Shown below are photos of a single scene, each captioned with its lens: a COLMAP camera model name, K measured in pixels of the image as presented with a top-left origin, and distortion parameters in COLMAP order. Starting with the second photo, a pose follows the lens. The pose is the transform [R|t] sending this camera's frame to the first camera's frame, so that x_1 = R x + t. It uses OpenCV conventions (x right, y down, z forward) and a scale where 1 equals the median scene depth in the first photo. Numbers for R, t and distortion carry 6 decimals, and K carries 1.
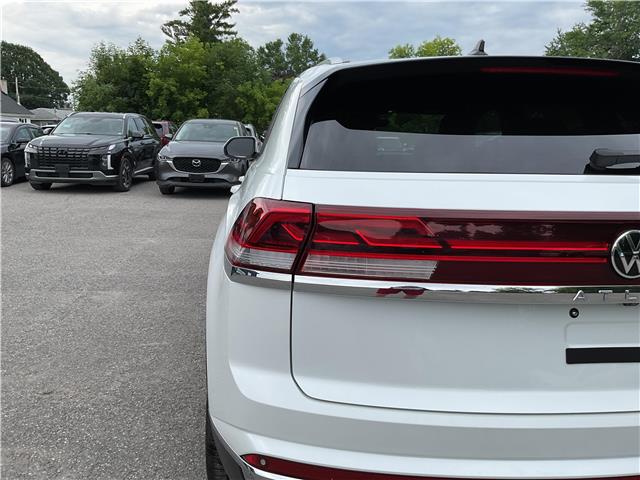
lens RADIAL K [[531.1, 0, 320.8], [0, 531.1, 241.9], [0, 0, 1]] dist [0.047782, -0.101228]
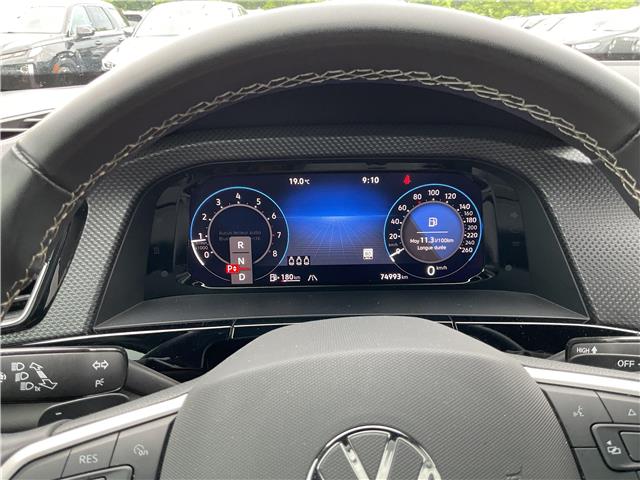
lens RADIAL K [[526.9, 0, 319.3], [0, 526.9, 240.2], [0, 0, 1]] dist [0.106090, -0.218971]
pose [[0.997531, -0.004038, -0.070116, -0.000162], [0.016588, 0.983645, 0.179355, -0.022807], [0.068245, -0.180075, 0.981283, 0.128092]]
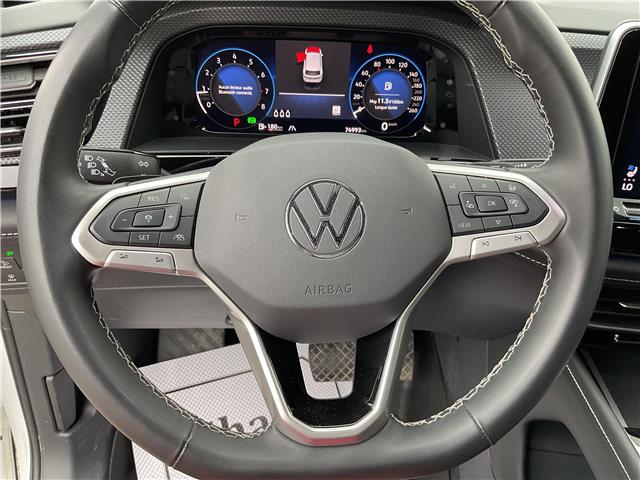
lens RADIAL K [[531.2, 0, 321.3], [0, 531.2, 245.3], [0, 0, 1]] dist [0.083856, -0.178129]
pose [[0.998925, 0.041221, -0.021184, 0.000219], [-0.030908, 0.933109, 0.358263, -0.022075], [0.034535, -0.357223, 0.933381, 0.123168]]
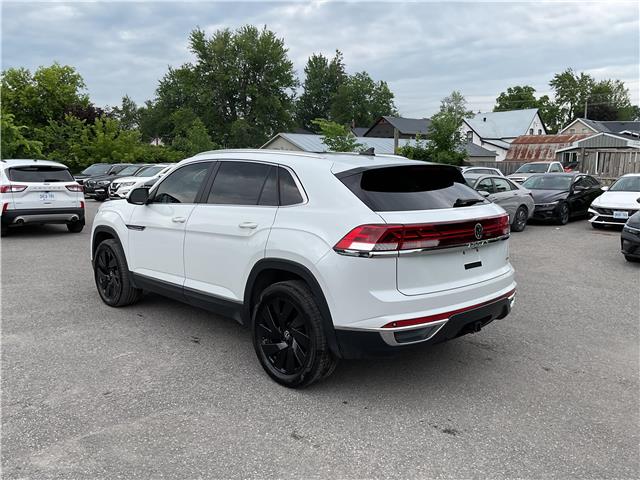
lens RADIAL K [[527.8, 0, 320.0], [0, 527.8, 241.2], [0, 0, 1]] dist [0.086151, -0.163497]
pose [[0.776055, -0.099414, 0.622780, -0.083917], [0.130036, 0.991502, -0.003767, -0.001154], [-0.617113, 0.083907, 0.782388, -0.035404]]
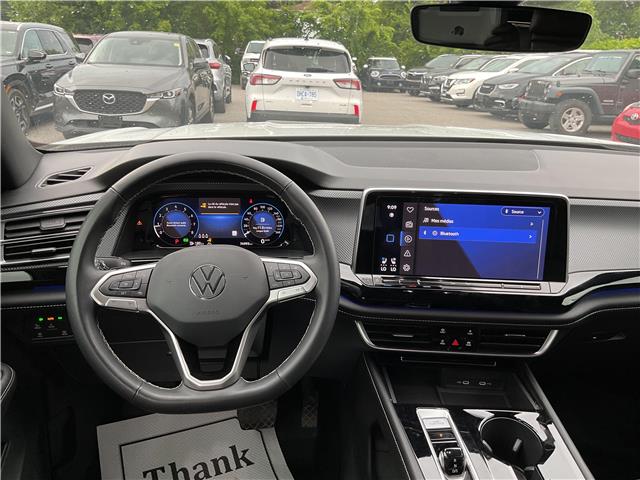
lens RADIAL K [[531.2, 0, 321.3], [0, 531.2, 245.3], [0, 0, 1]] dist [0.083856, -0.178129]
pose [[0.999586, 0.007065, 0.027893, 0.004671], [-0.011015, 0.989499, 0.144121, -0.023925], [-0.026582, -0.144369, 0.989167, 0.109189]]
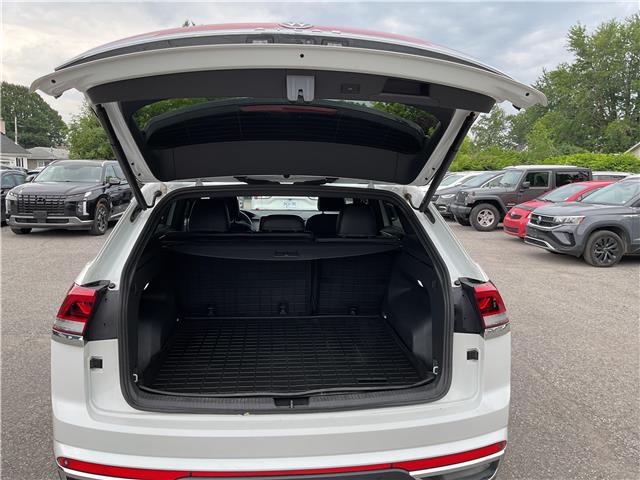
lens RADIAL K [[527.8, 0, 320.0], [0, 527.8, 241.2], [0, 0, 1]] dist [0.086151, -0.163497]
pose [[0.999978, -0.005864, 0.003133, 0.025870], [0.006054, 0.997898, -0.064525, -0.004485], [-0.002748, 0.064542, 0.997911, -0.022537]]
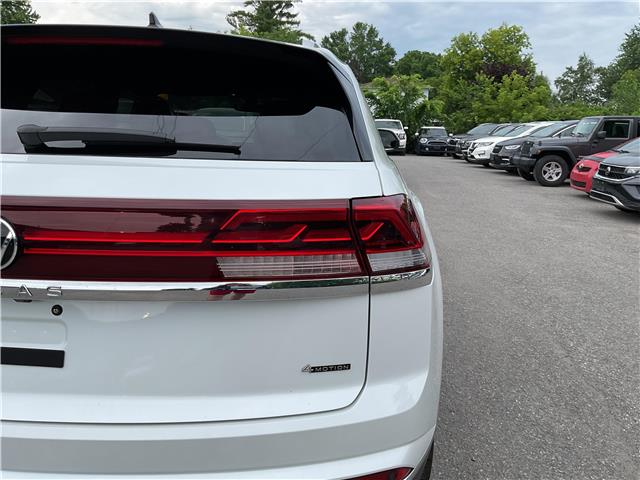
lens RADIAL K [[531.1, 0, 320.8], [0, 531.1, 241.9], [0, 0, 1]] dist [0.047782, -0.101228]
pose [[0.992034, 0.037253, -0.120335, 0.047923], [-0.035200, 0.999197, 0.019145, -0.000594], [0.120952, -0.014757, 0.992549, 0.007645]]
